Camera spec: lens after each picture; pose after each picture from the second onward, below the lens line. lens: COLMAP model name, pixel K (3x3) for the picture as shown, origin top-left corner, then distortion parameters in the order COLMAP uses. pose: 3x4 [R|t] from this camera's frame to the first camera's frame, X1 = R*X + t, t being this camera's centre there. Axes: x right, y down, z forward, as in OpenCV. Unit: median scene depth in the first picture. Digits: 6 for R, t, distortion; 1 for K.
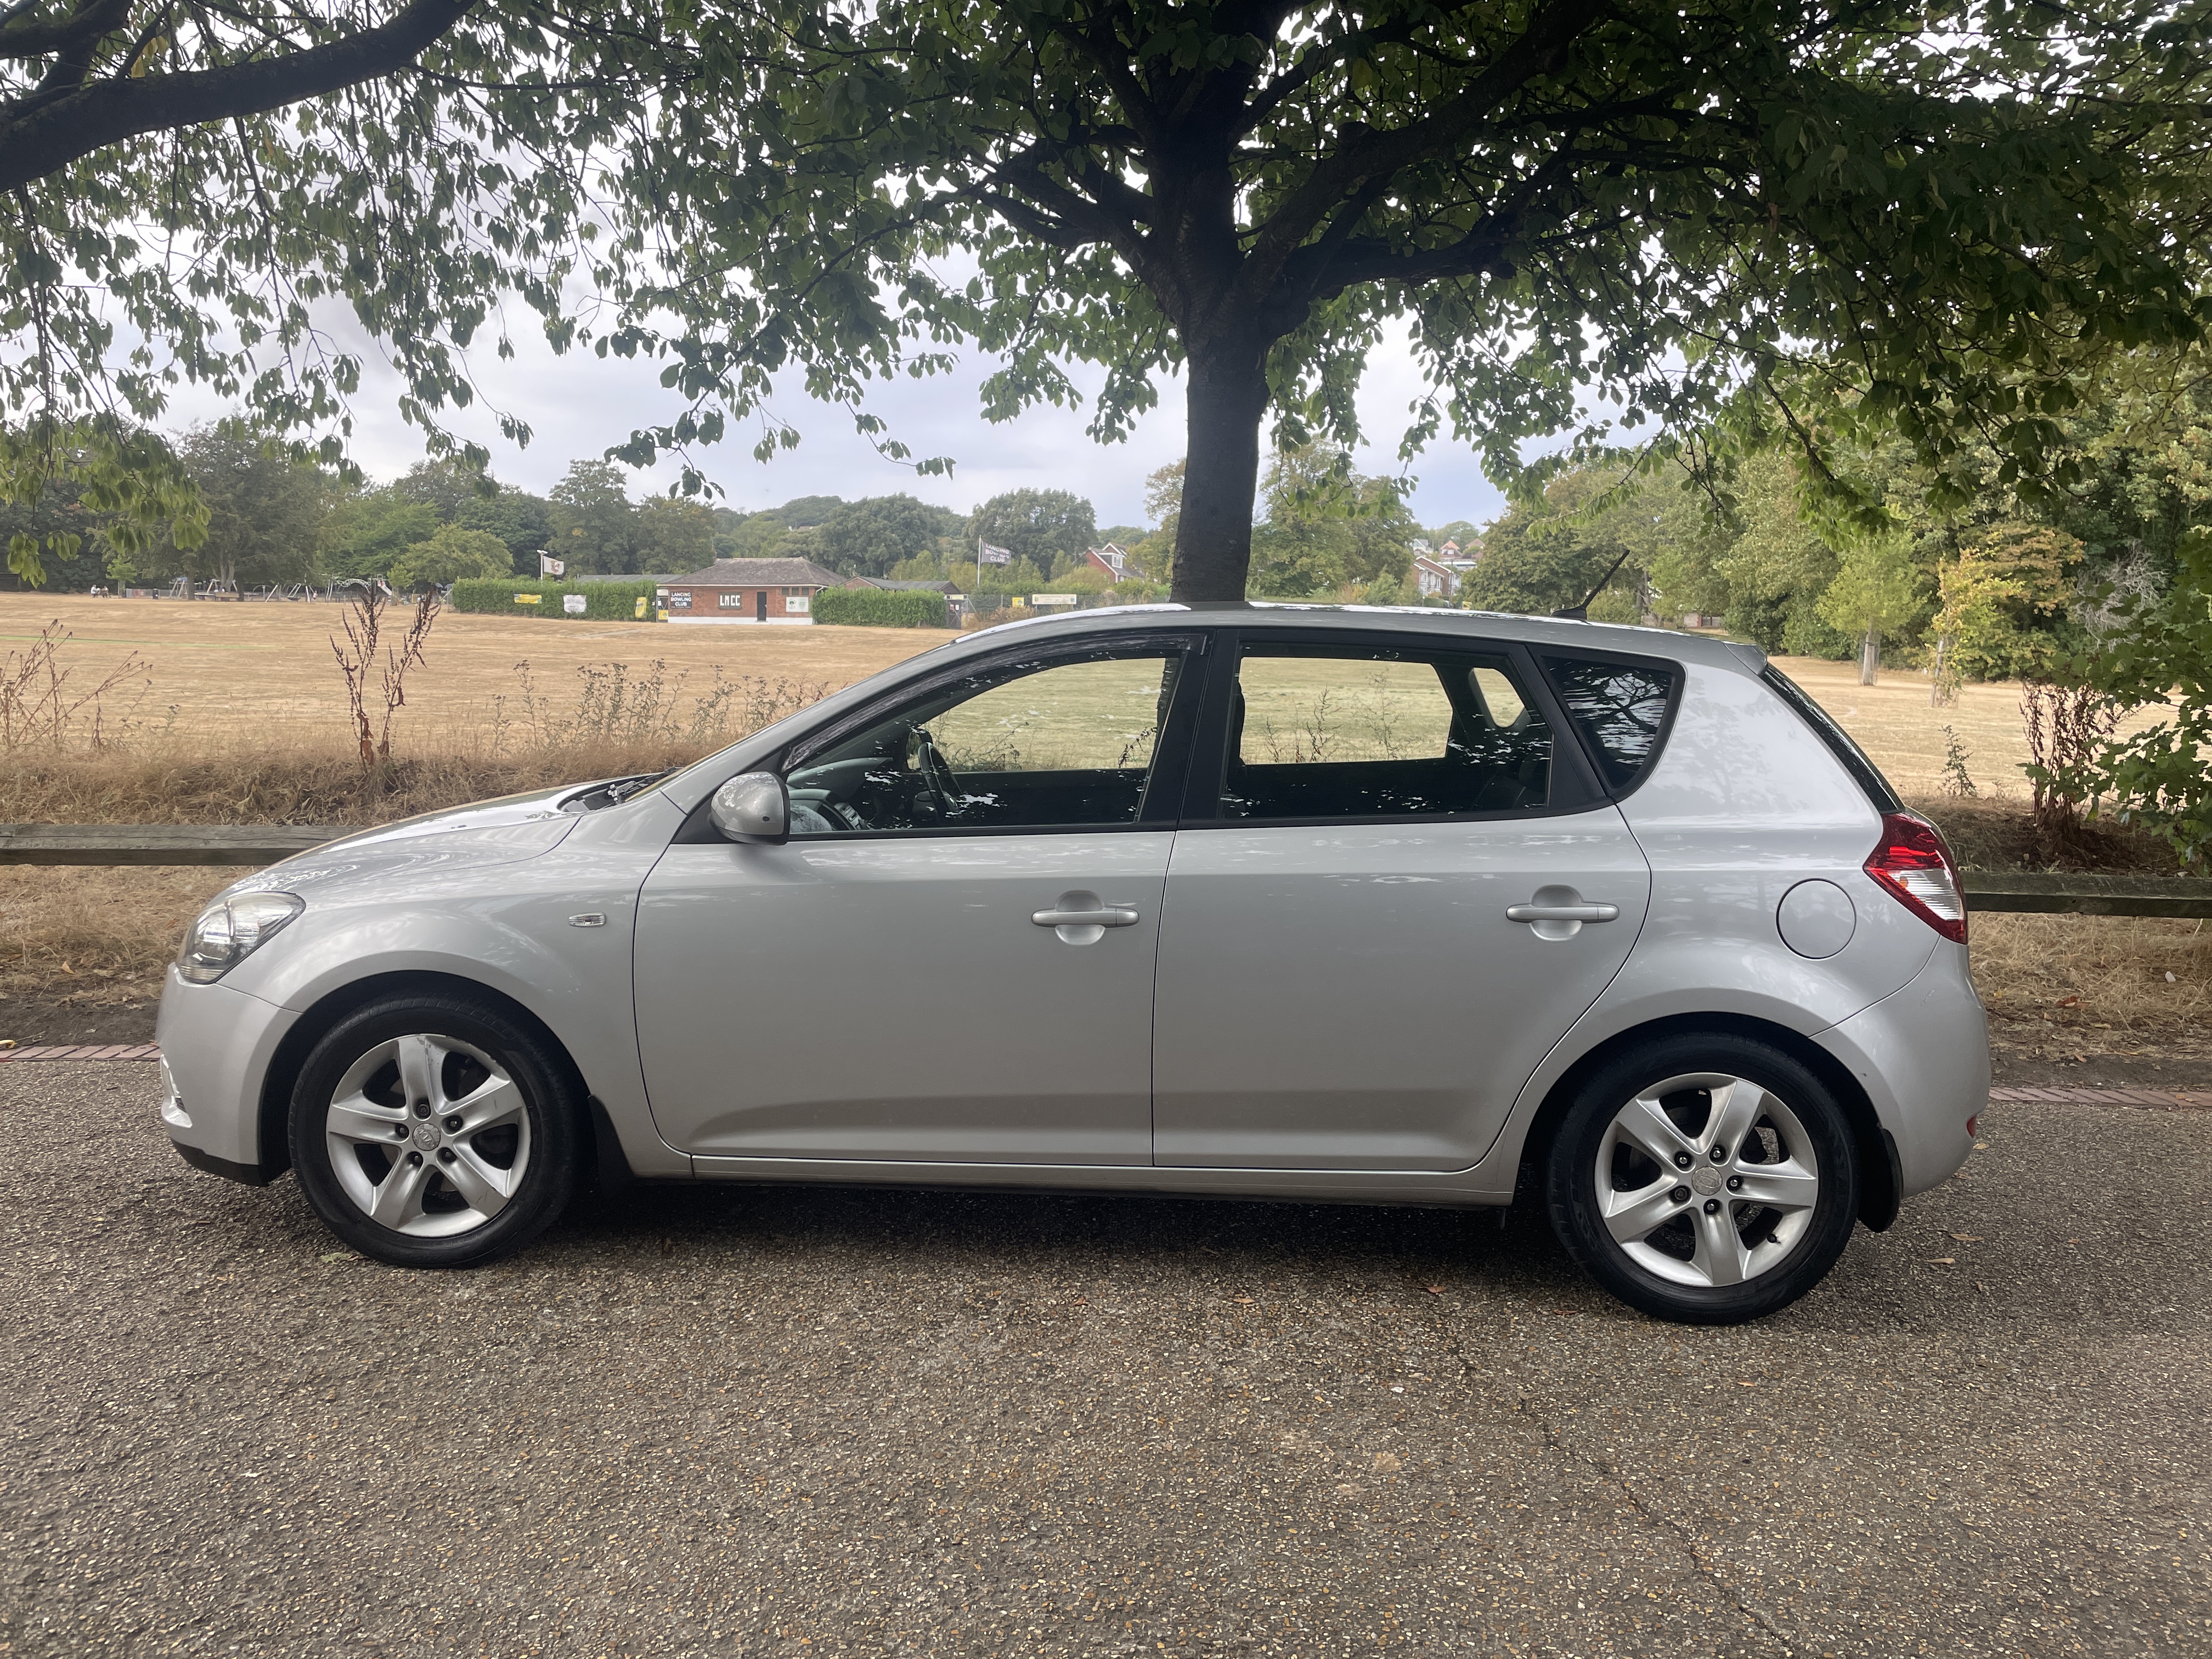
lens RADIAL K [[1662.8, 0, 1094.8], [0, 1662.8, 803.7], [0, 0, 1]] dist [0.089467, -0.117532]
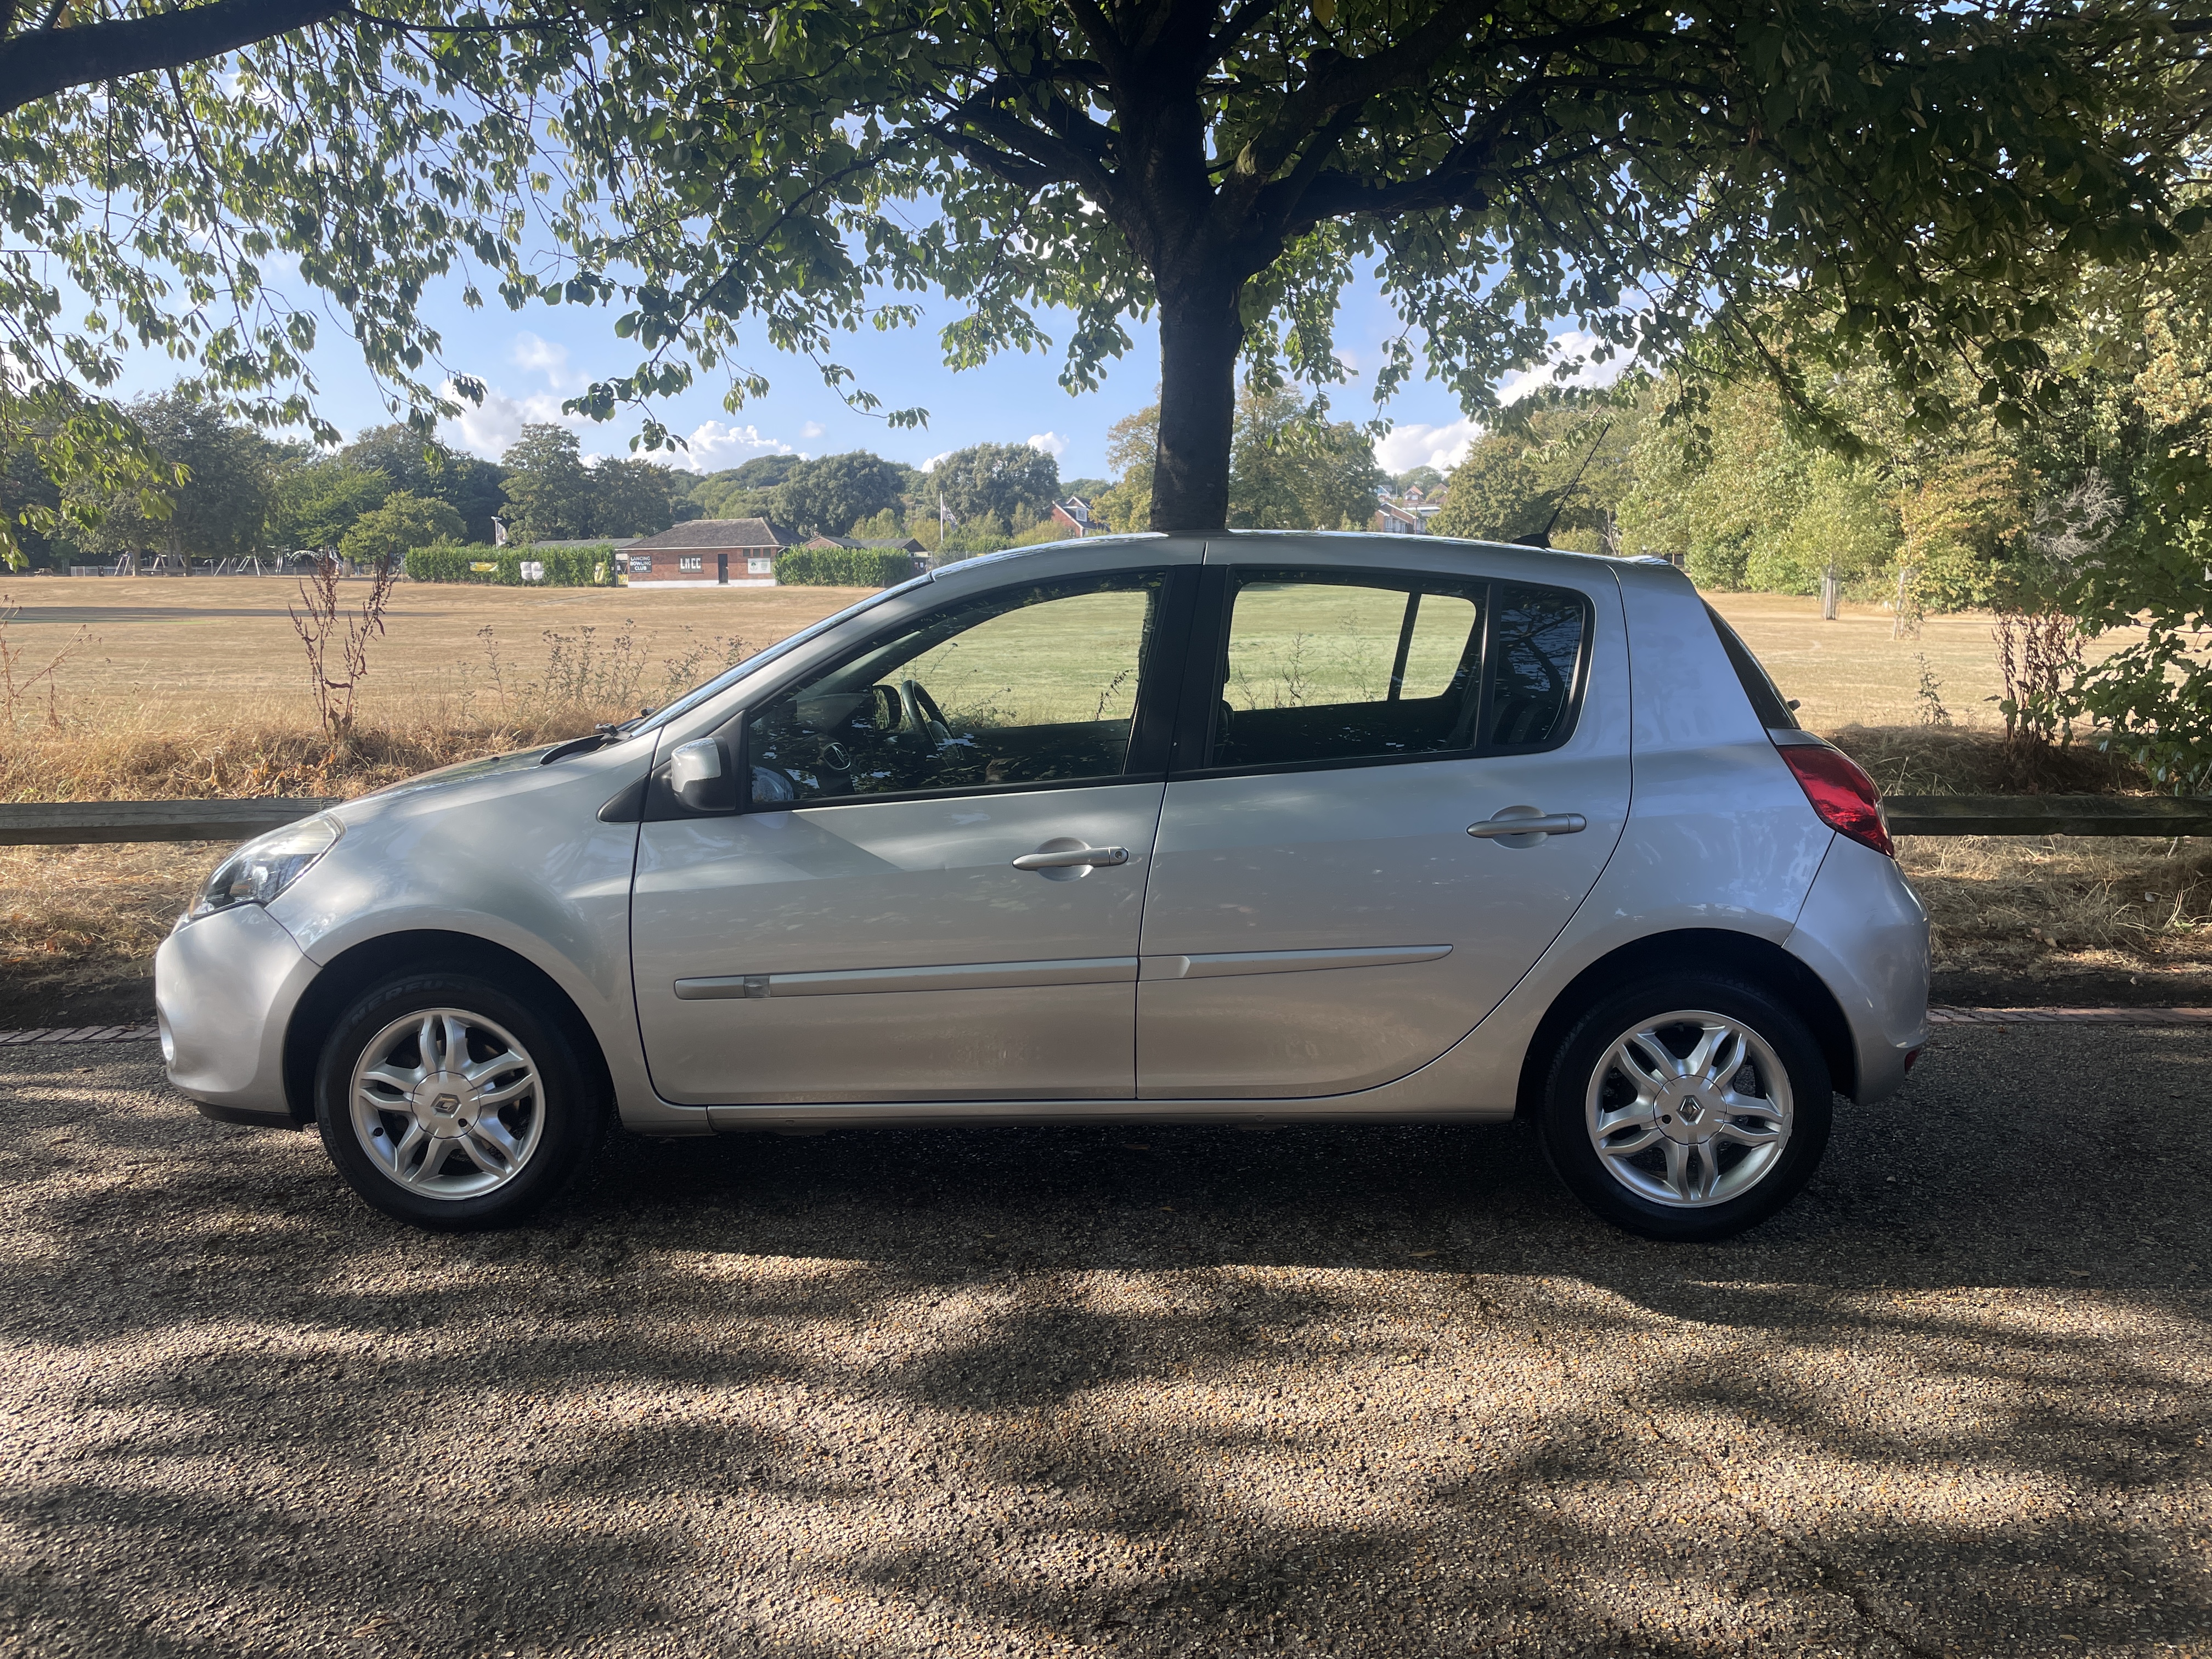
lens RADIAL K [[1662.8, 0, 1108.2], [0, 1662.8, 812.8], [0, 0, 1]] dist [0.089467, -0.117532]
pose [[0.999287, -0.028530, 0.024712, -0.006174], [0.027717, 0.999083, 0.032638, 0.002133], [-0.025620, -0.031930, 0.999162, 0.006567]]
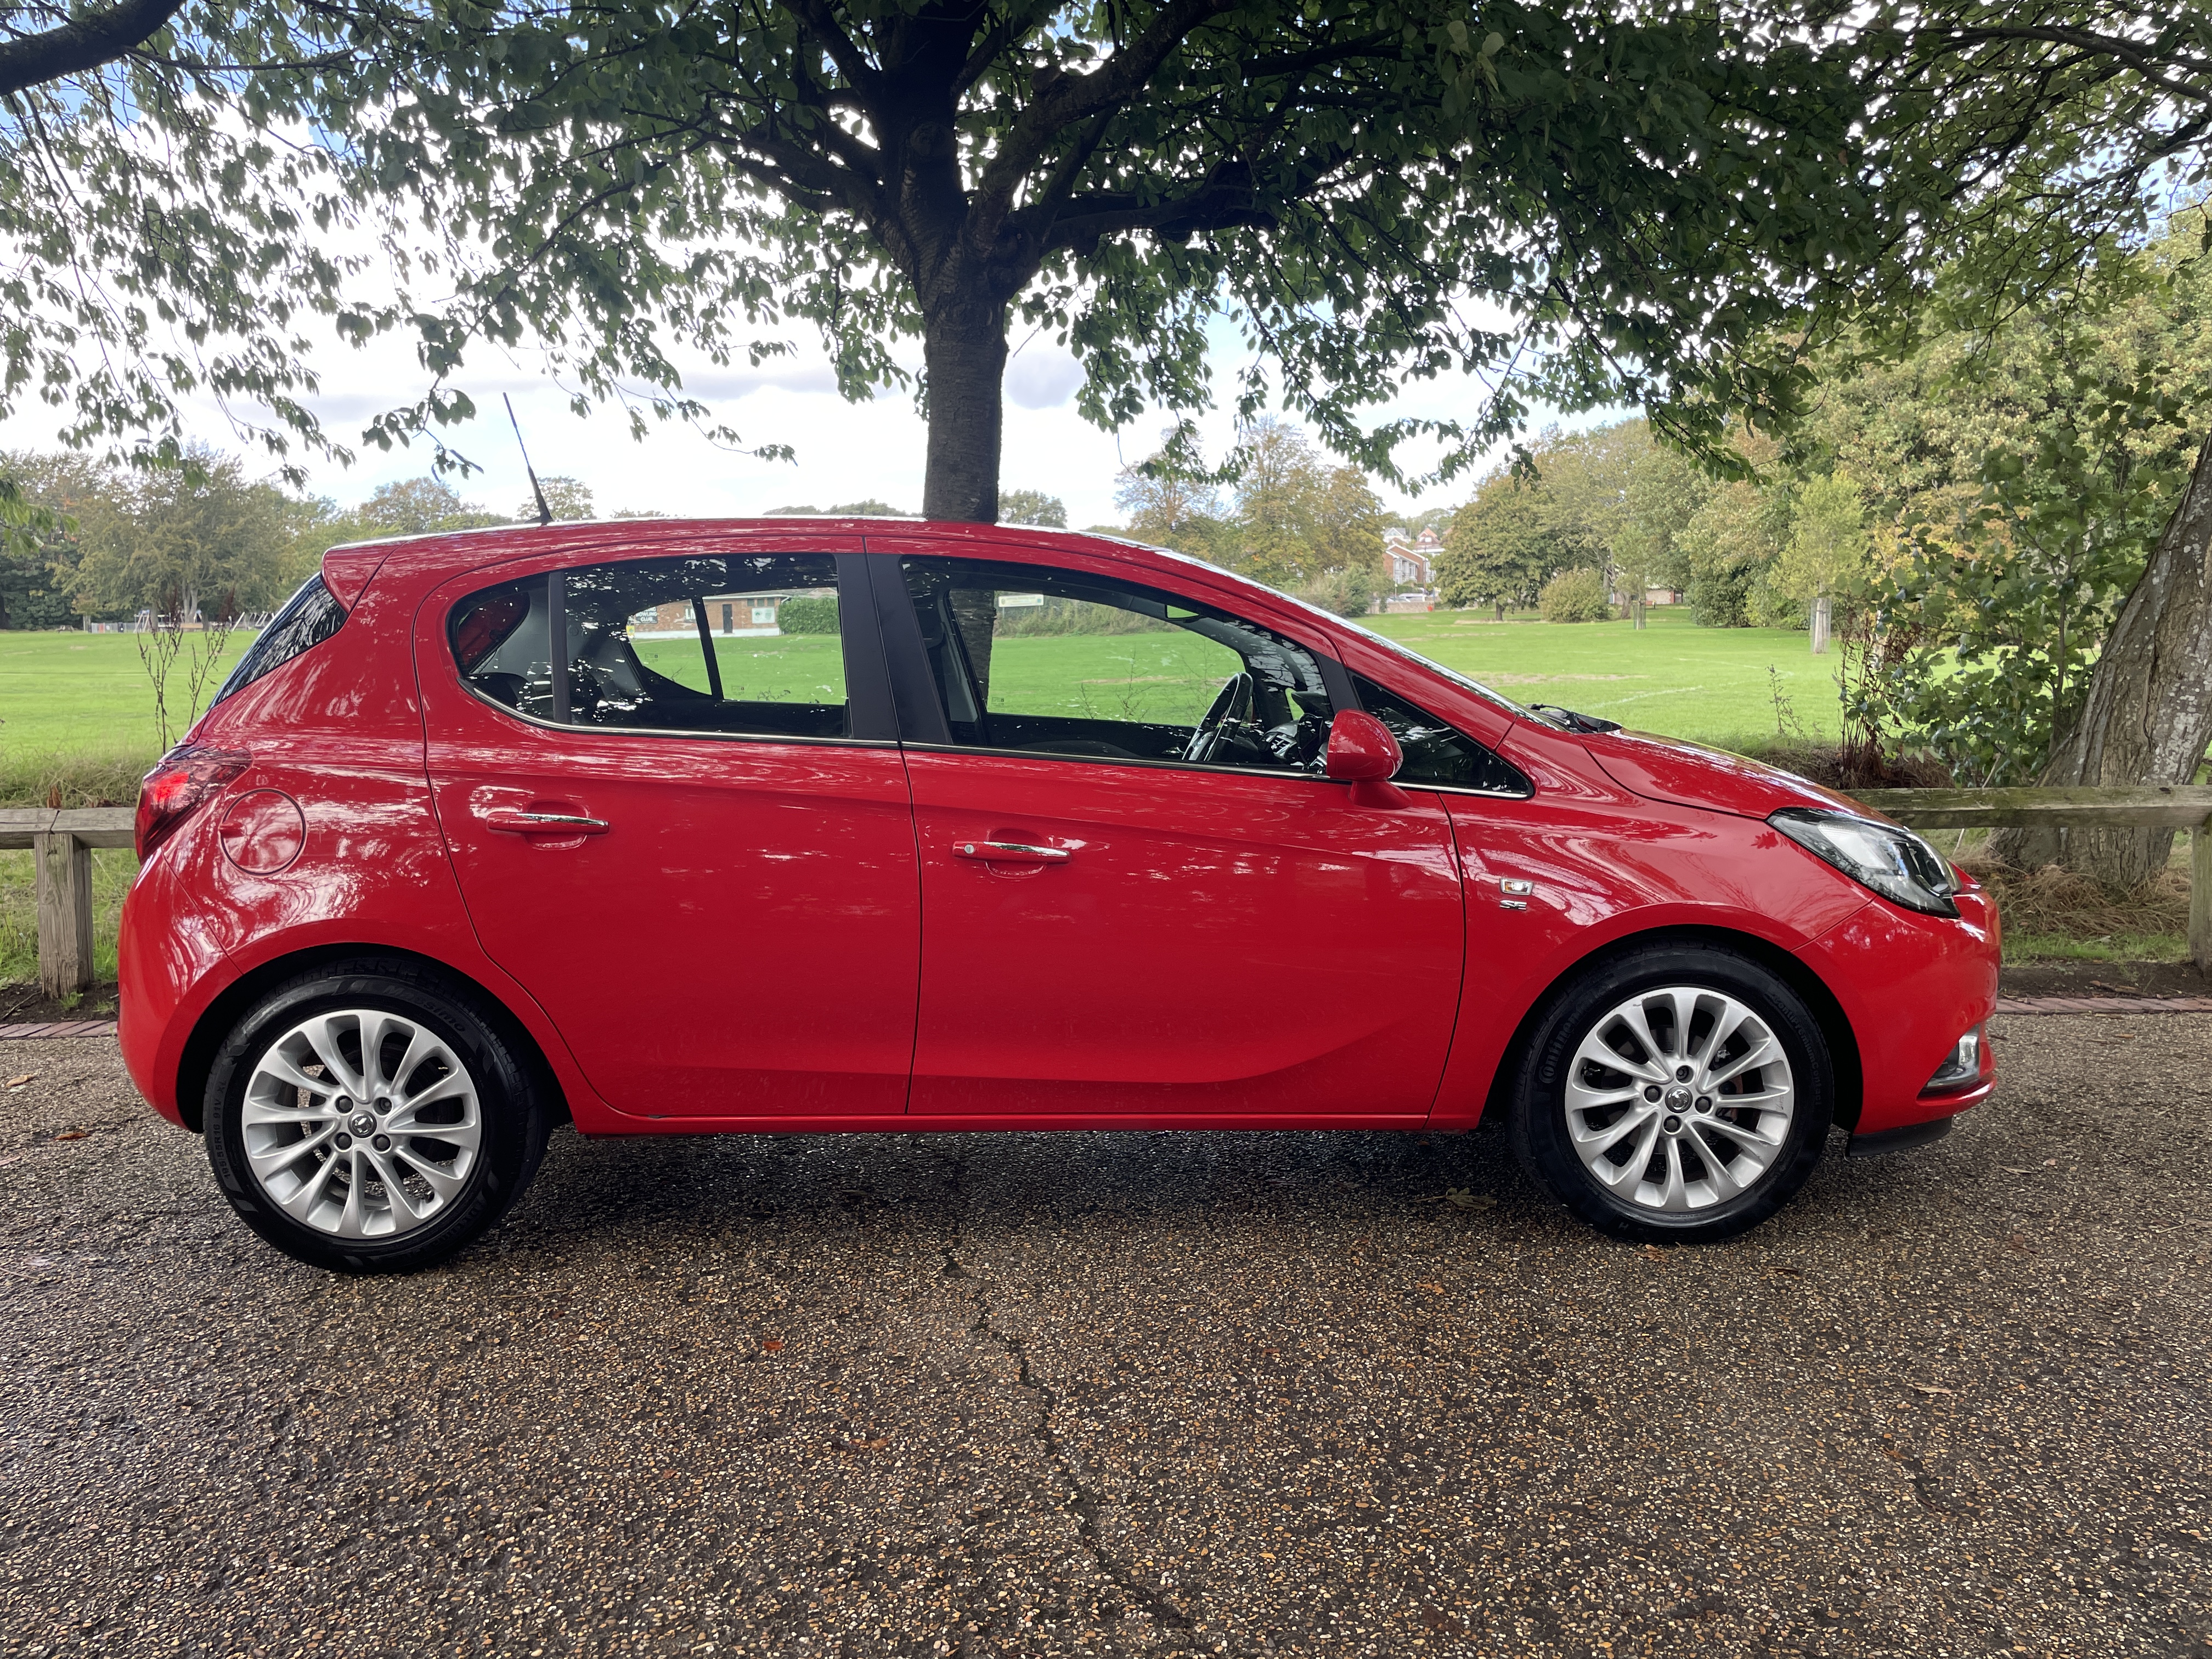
lens RADIAL K [[1662.8, 0, 1104.0], [0, 1662.8, 831.3], [0, 0, 1]] dist [0.089467, -0.117532]
pose [[0.999248, -0.037800, 0.008673, 0.113568], [0.037662, 0.999169, 0.015555, 0.022444], [-0.009253, -0.015216, 0.999841, -0.002084]]
